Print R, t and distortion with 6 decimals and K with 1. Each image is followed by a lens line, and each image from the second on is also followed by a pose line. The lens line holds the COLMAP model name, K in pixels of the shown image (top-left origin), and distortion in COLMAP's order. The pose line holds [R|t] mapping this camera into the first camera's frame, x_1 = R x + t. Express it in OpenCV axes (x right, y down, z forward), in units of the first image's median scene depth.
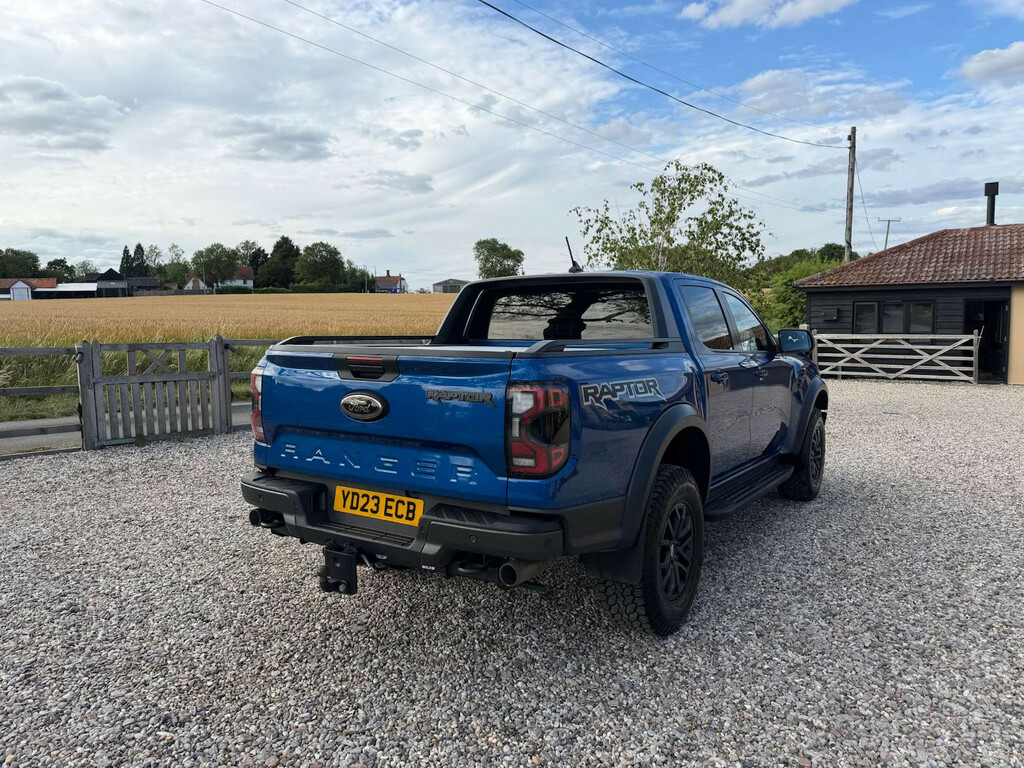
lens RADIAL K [[717.8, 0, 503.7], [0, 717.8, 388.2], [0, 0, 1]] dist [0.017179, -0.021924]
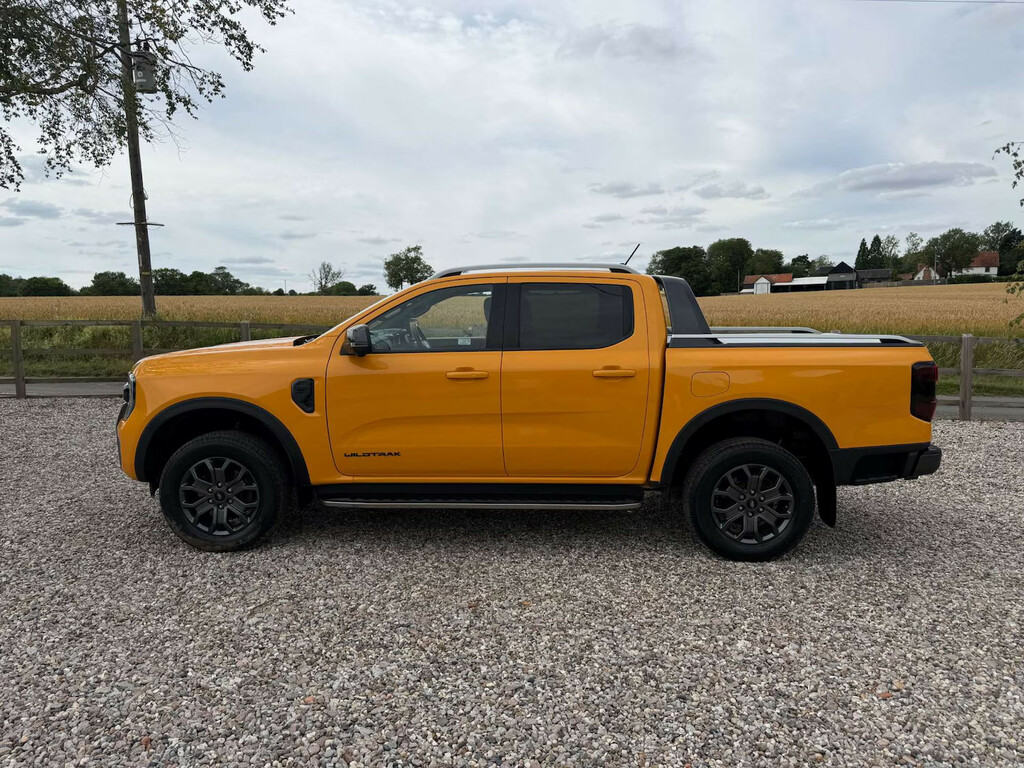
lens RADIAL K [[717.8, 0, 513.1], [0, 717.8, 377.5], [0, 0, 1]] dist [0.017179, -0.021924]
pose [[0.591512, 0.080157, -0.802302, 0.365657], [-0.083041, 0.995811, 0.038266, -0.016632], [0.802008, 0.043989, 0.595691, 0.212848]]
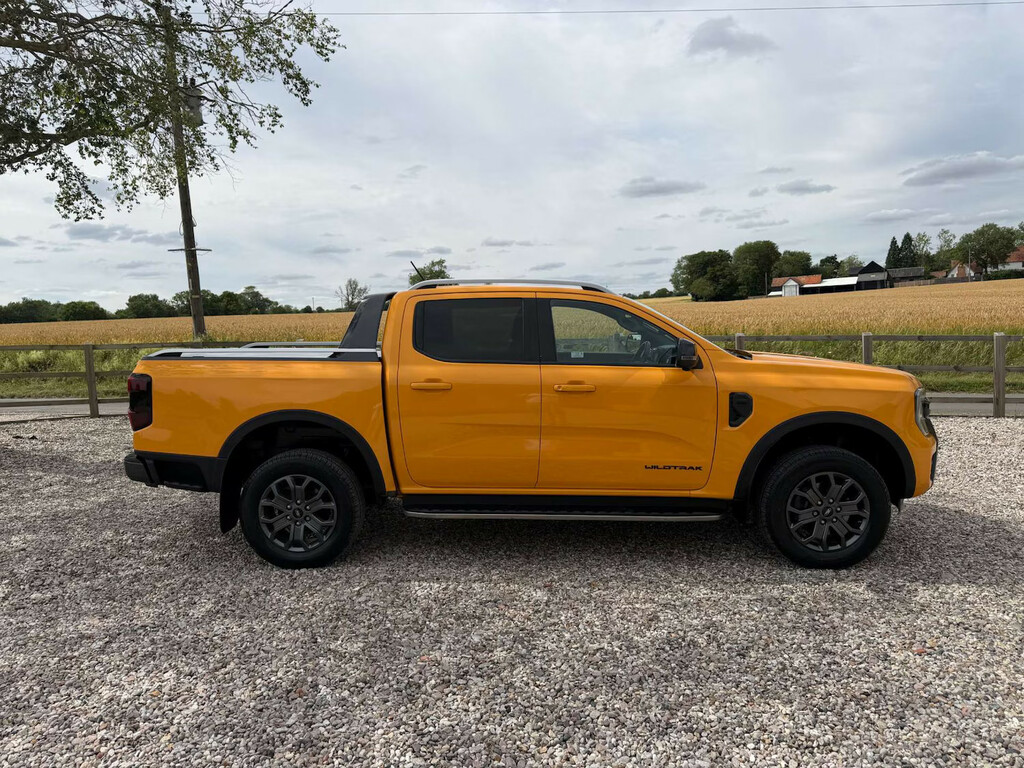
lens RADIAL K [[717.8, 0, 508.1], [0, 717.8, 379.6], [0, 0, 1]] dist [0.017179, -0.021924]
pose [[0.557640, 0.056170, -0.828180, 0.390166], [-0.056100, 0.997977, 0.029912, -0.015565], [0.828185, 0.029781, 0.559663, 0.170668]]
